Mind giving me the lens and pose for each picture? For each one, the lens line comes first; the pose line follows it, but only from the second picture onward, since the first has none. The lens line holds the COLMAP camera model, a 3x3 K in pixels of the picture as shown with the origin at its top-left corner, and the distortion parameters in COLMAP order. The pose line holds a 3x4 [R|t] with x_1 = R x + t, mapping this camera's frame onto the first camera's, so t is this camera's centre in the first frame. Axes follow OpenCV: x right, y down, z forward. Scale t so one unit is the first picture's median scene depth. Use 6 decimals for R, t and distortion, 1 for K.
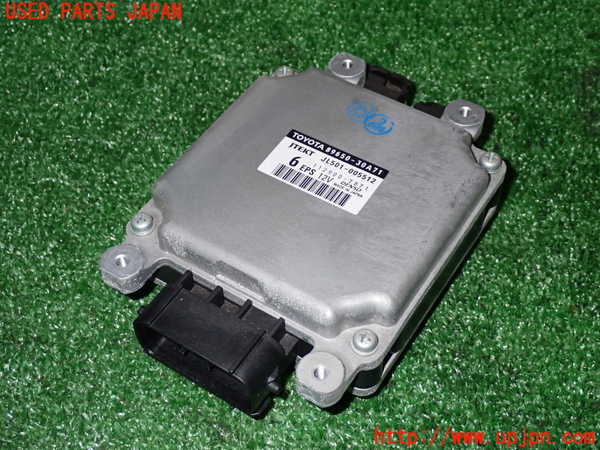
lens RADIAL K [[951.5, 0, 299.3], [0, 951.5, 225.8], [0, 0, 1]] dist [-0.001876, 0.000000]
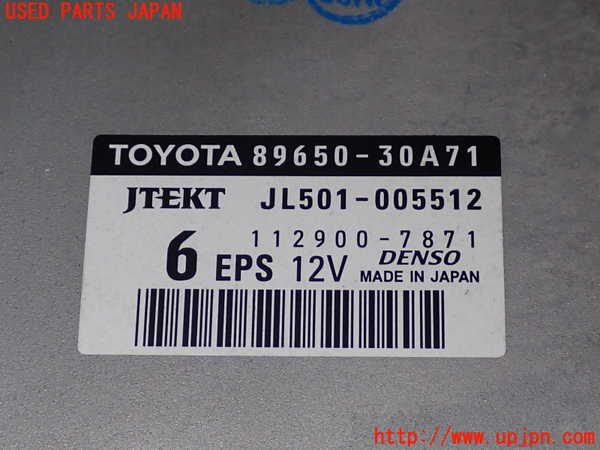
lens RADIAL K [[951.5, 0, 300.1], [0, 951.5, 225.0], [0, 0, 1]] dist [-0.001876, 0.000000]
pose [[0.836266, -0.520432, 0.172653, -0.019251], [0.411042, 0.803406, 0.430794, -0.182814], [-0.362909, -0.289291, 0.885781, 0.749474]]
